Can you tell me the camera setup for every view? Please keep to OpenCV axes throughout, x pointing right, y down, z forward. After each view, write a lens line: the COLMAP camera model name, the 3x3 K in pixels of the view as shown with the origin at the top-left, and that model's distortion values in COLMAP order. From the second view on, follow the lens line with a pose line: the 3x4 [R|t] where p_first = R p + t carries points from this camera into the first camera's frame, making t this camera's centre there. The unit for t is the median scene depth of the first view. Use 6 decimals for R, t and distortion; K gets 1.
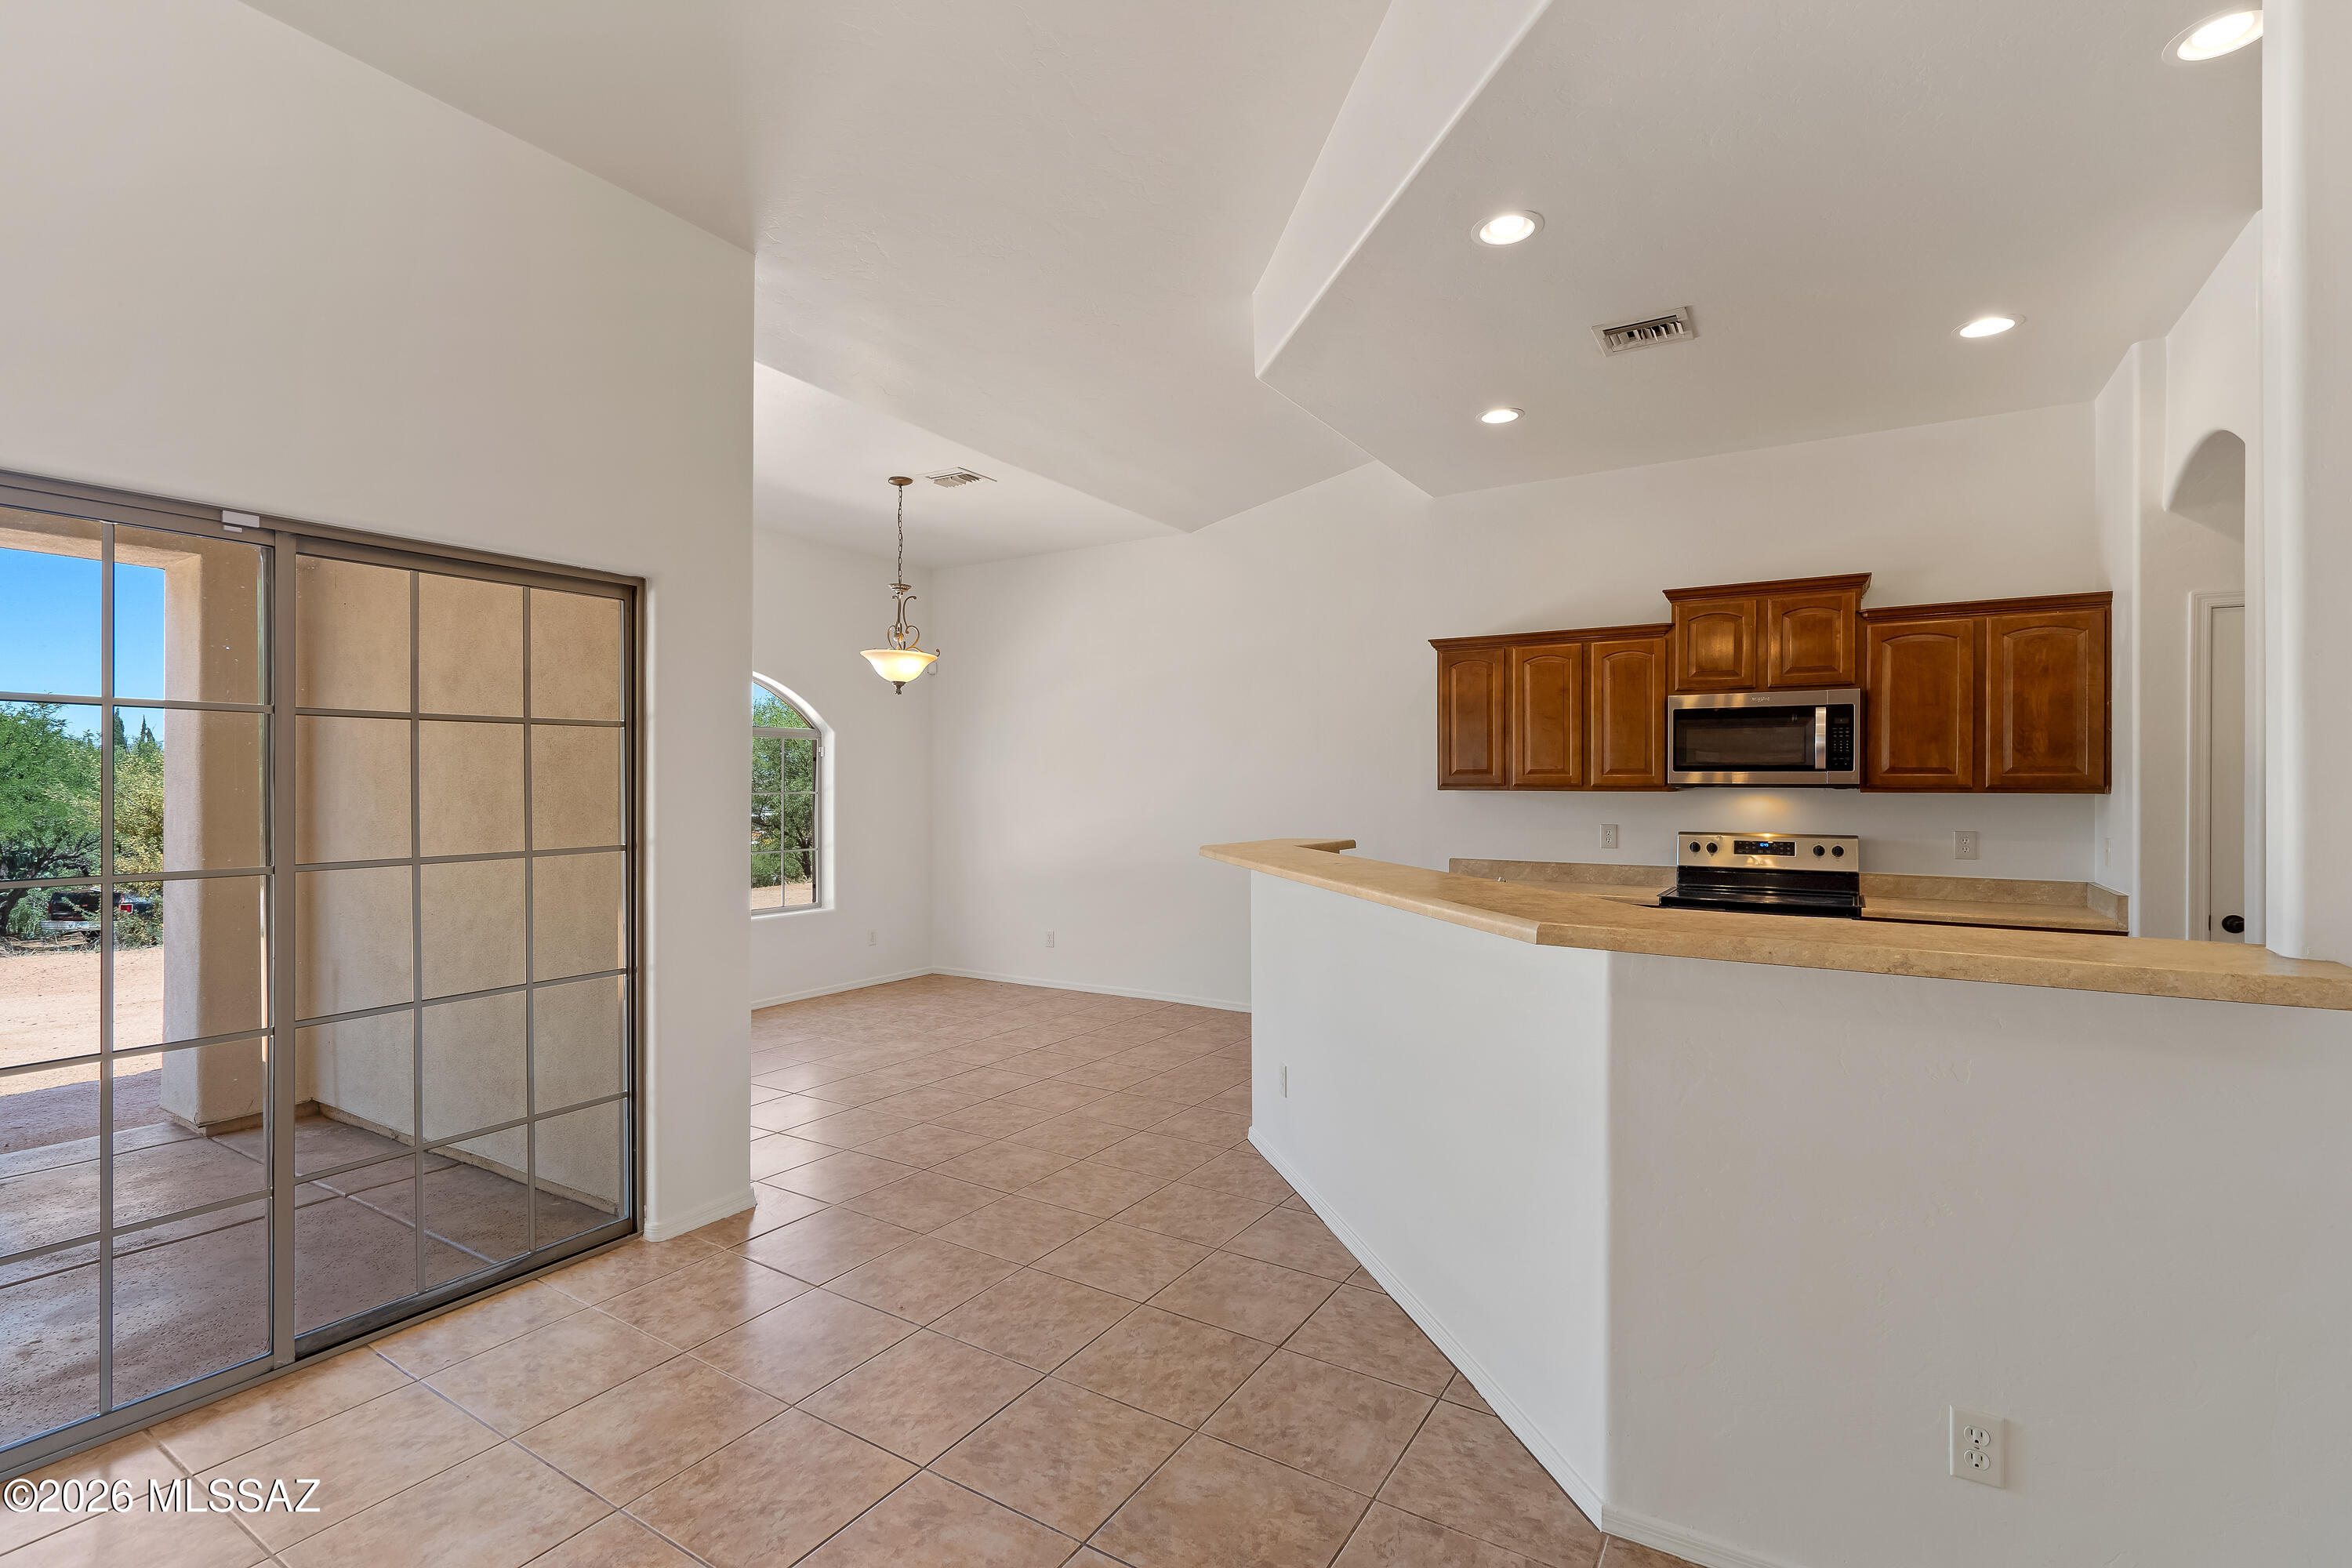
lens RADIAL K [[1077.2, 0, 1183.1], [0, 1077.2, 786.2], [0, 0, 1]] dist [-0.013759, 0.009562]
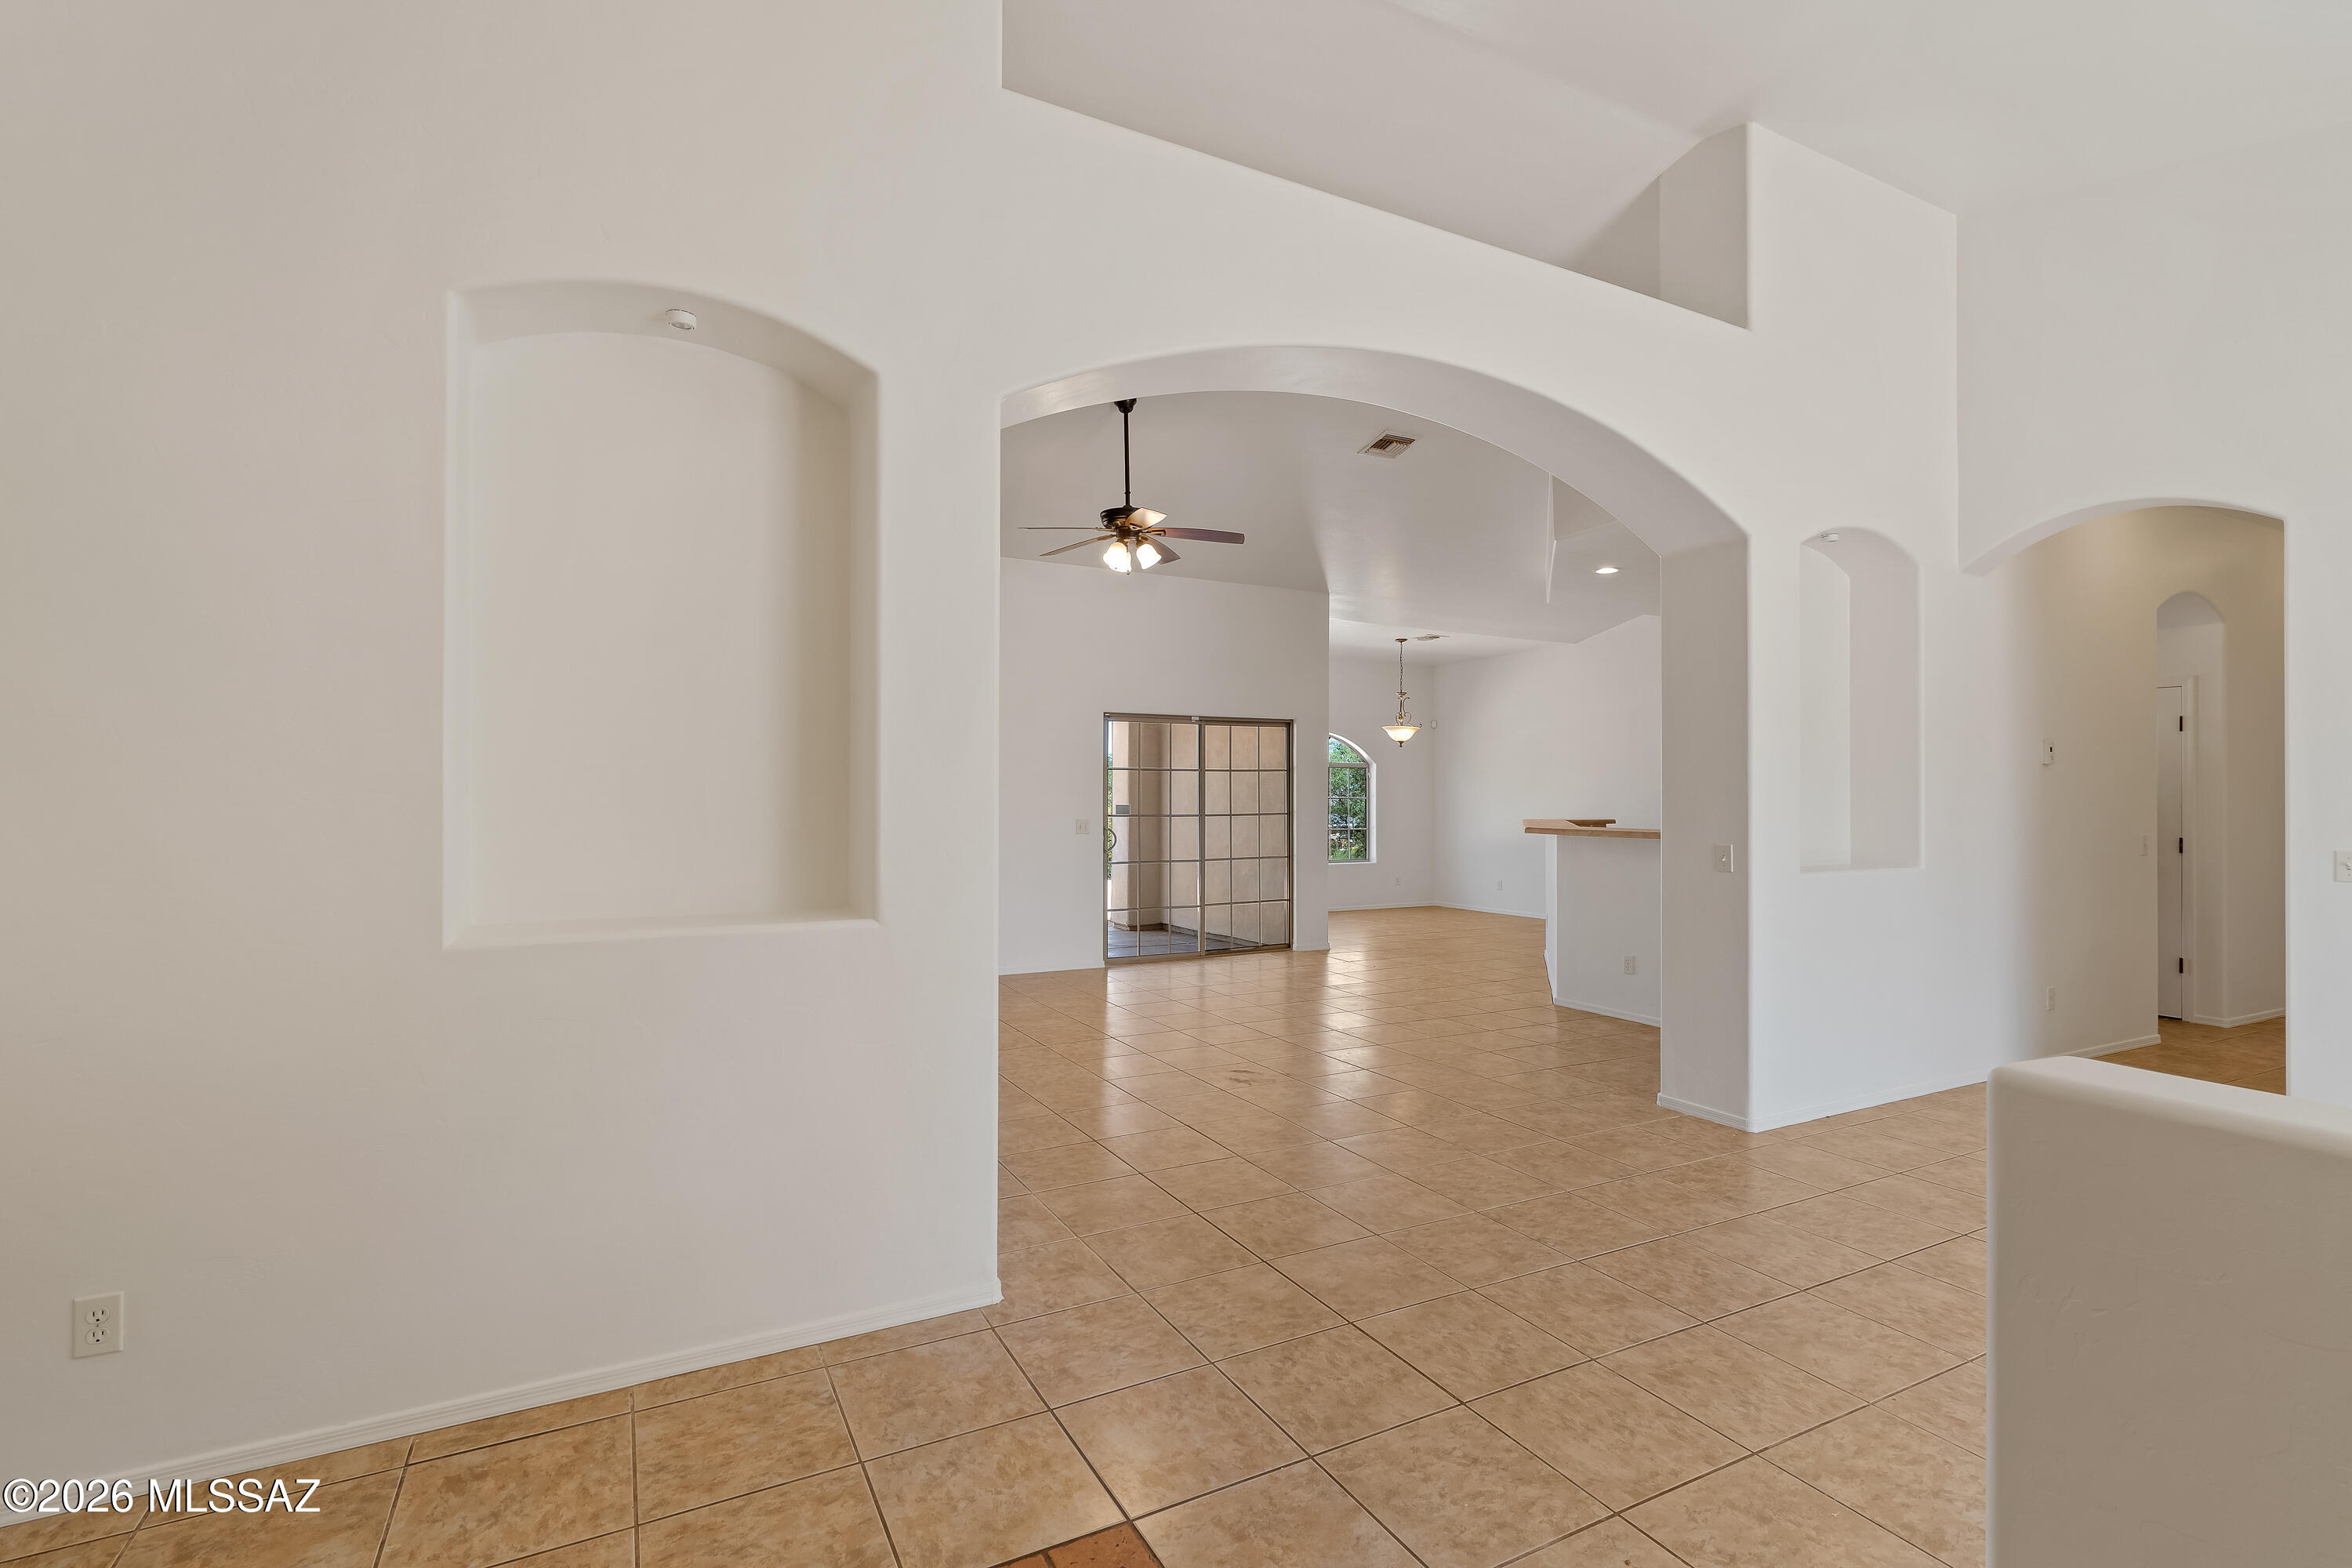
lens RADIAL K [[1077.2, 0, 1173.3], [0, 1077.2, 771.0], [0, 0, 1]] dist [-0.013759, 0.009562]
pose [[0.860867, -0.012106, -0.508687, 0.471945], [-0.003166, 0.999570, -0.029147, 0.020006], [0.508821, 0.026702, 0.860458, -1.127841]]
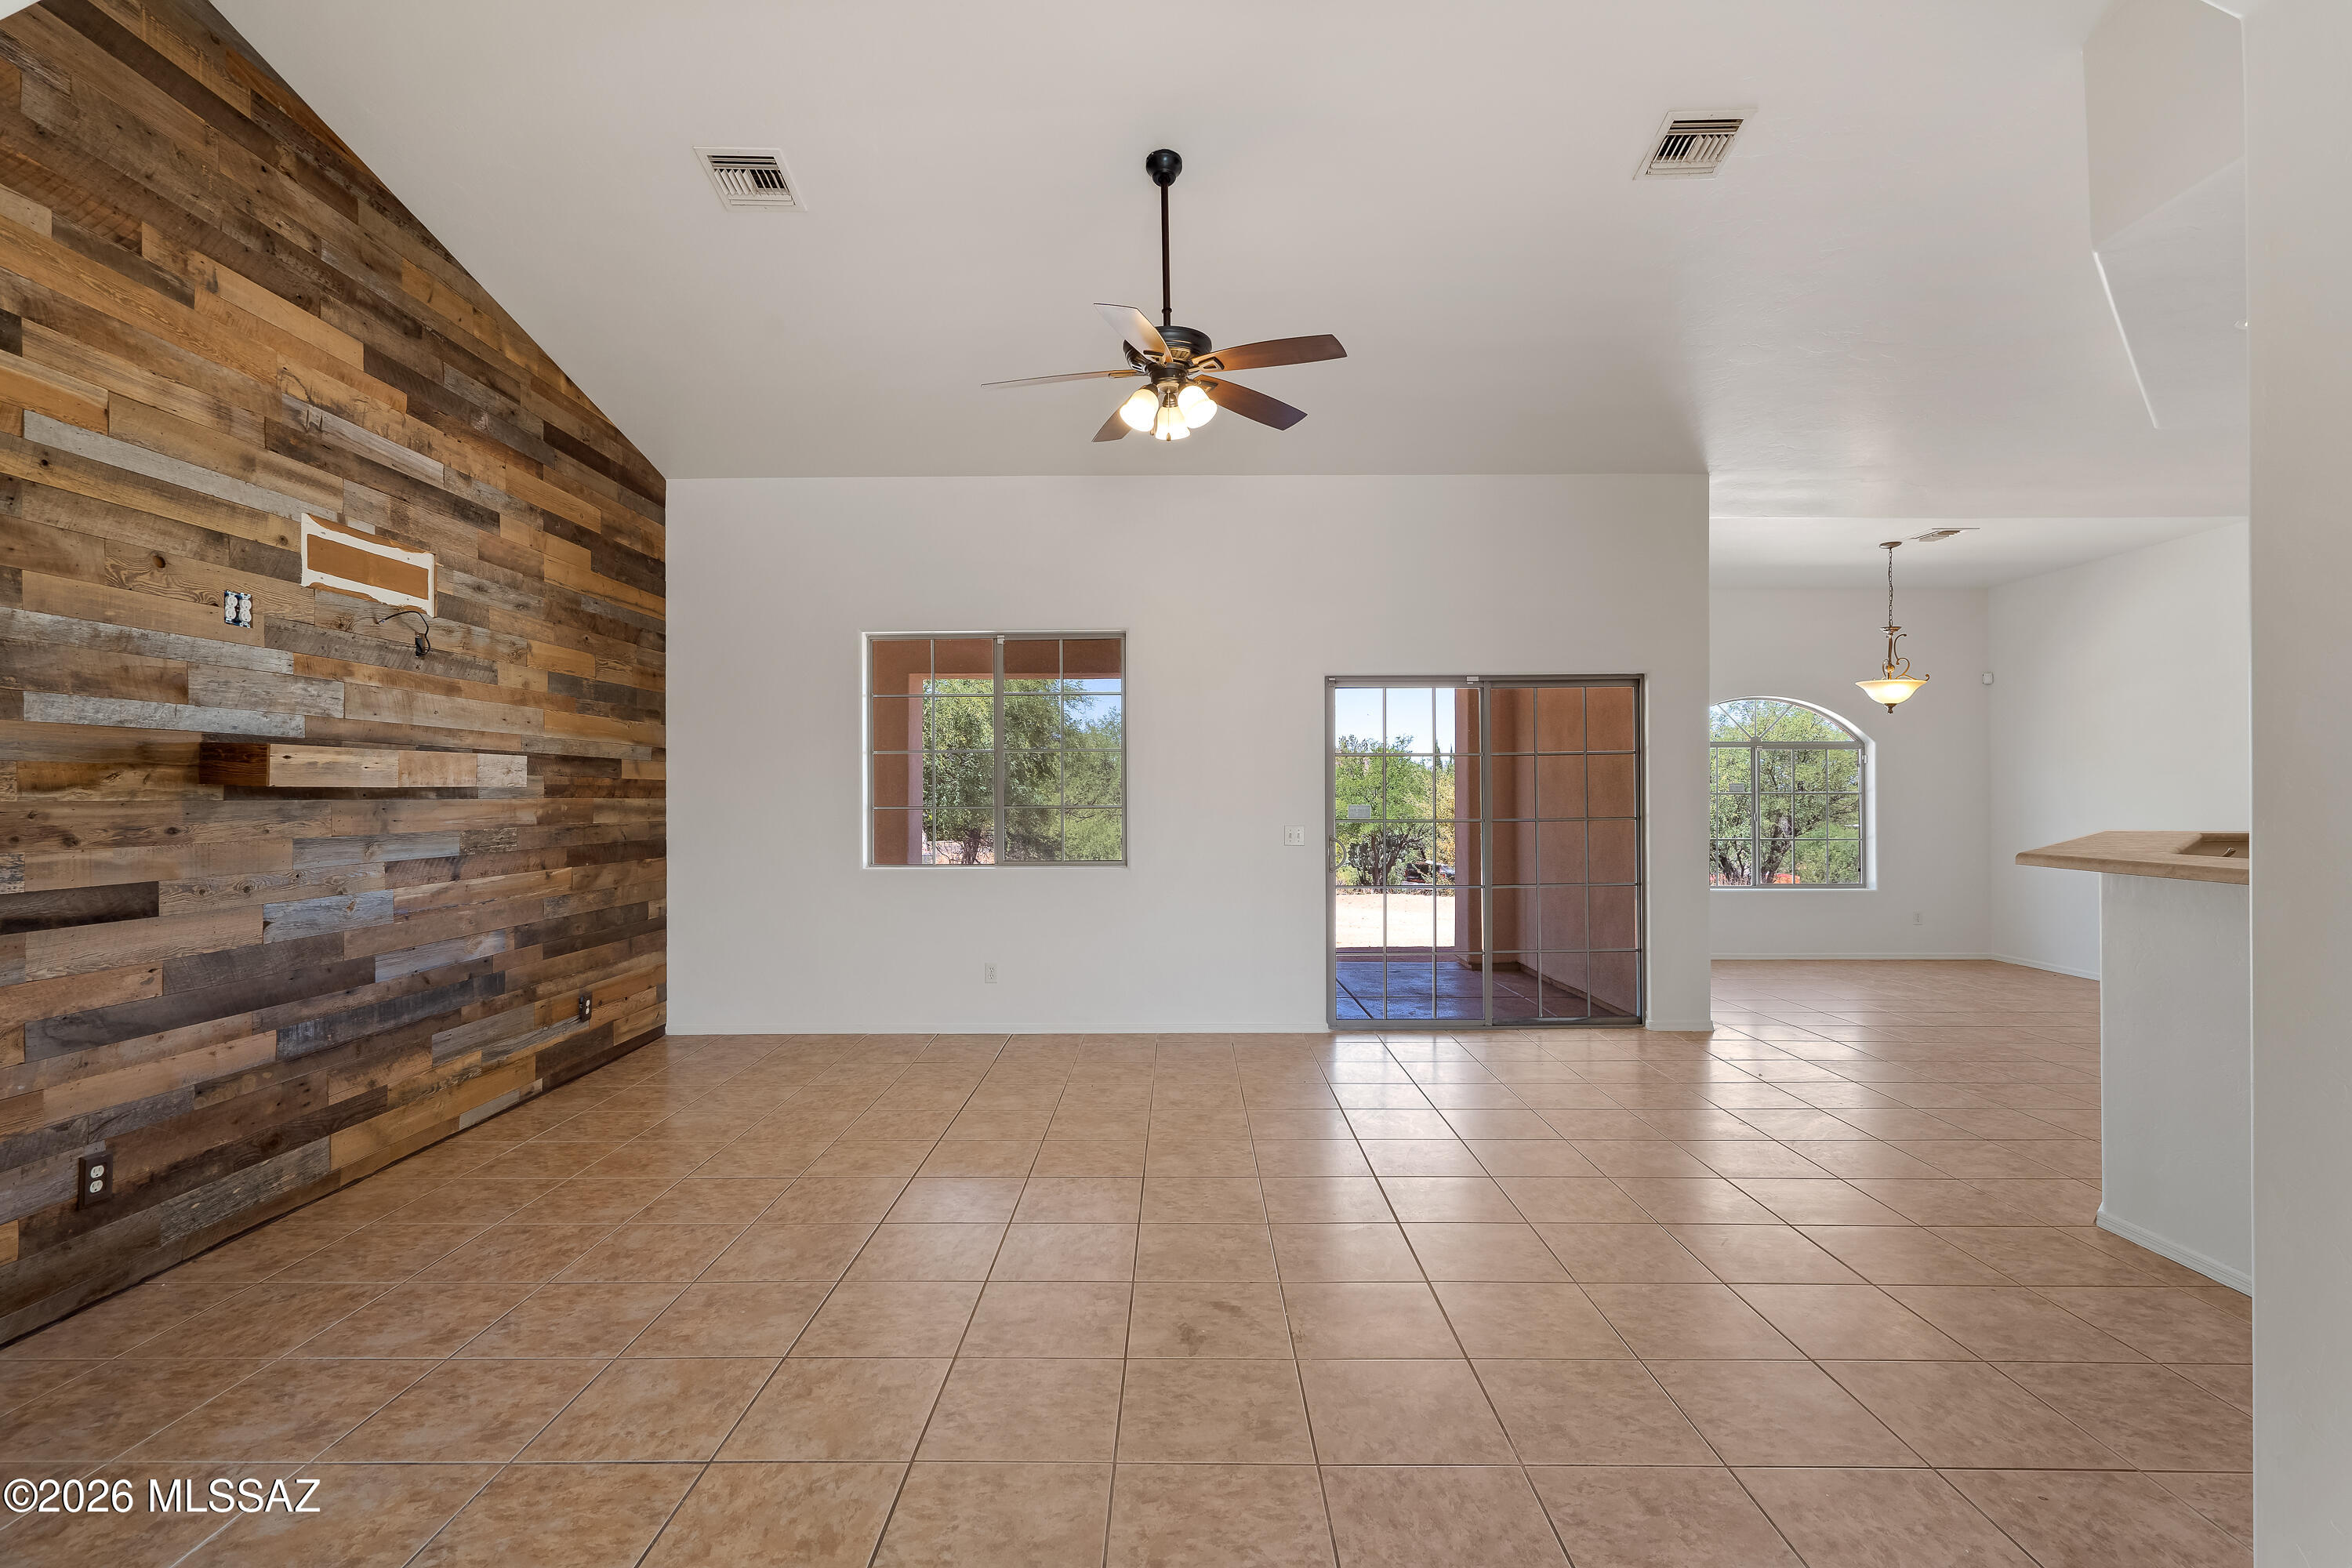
lens RADIAL K [[1077.2, 0, 1173.0], [0, 1077.2, 792.0], [0, 0, 1]] dist [-0.013759, 0.009562]
pose [[0.520362, -0.004628, -0.853933, 0.459656], [0.001874, 0.999989, -0.004277, 0.013152], [0.853944, 0.000625, 0.520365, -0.463332]]
